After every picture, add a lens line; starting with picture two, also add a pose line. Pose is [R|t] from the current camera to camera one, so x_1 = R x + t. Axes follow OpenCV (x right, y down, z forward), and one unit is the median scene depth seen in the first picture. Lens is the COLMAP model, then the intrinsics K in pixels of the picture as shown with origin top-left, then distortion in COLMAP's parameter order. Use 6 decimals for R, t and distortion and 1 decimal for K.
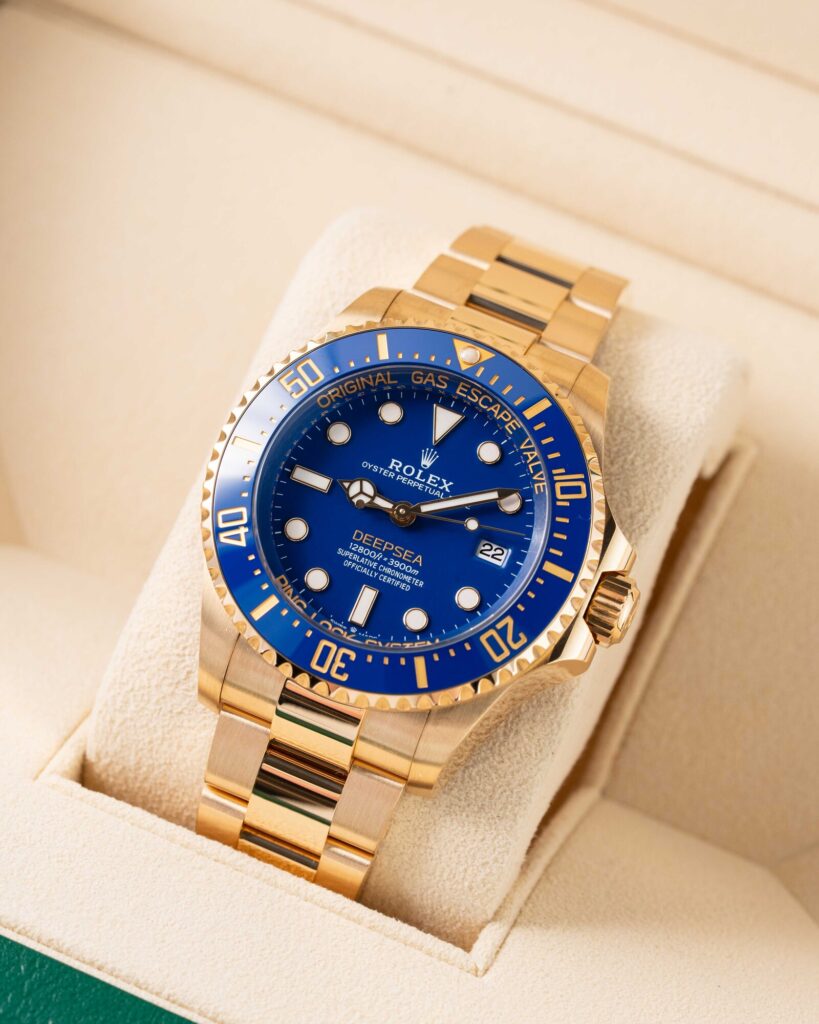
lens RADIAL K [[5295.7, 0, 409.5], [0, 5295.7, 512.0], [0, 0, 1]] dist [-0.357223, 10.627104]
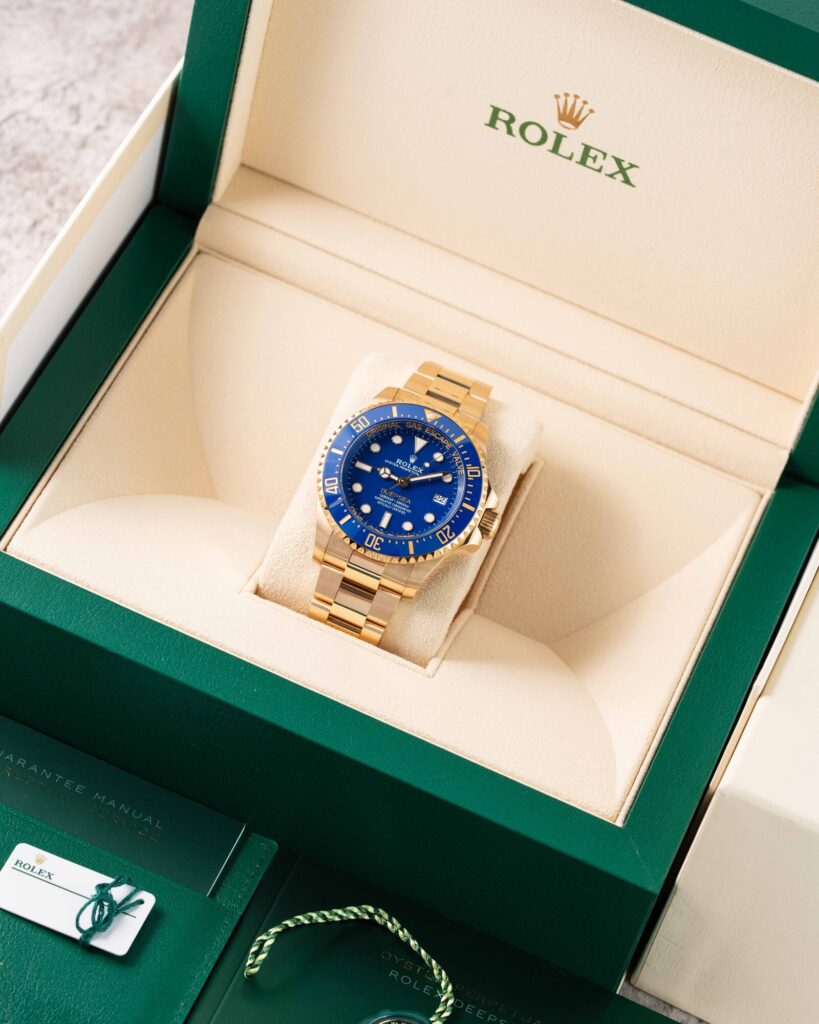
lens RADIAL K [[5295.7, 0, 409.5], [0, 5295.7, 512.0], [0, 0, 1]] dist [-0.357223, 10.627104]
pose [[0.996429, 0.021536, 0.081640, -0.190785], [-0.019429, 0.999460, -0.026514, 0.076344], [-0.082166, 0.024833, 0.996309, -1.358109]]
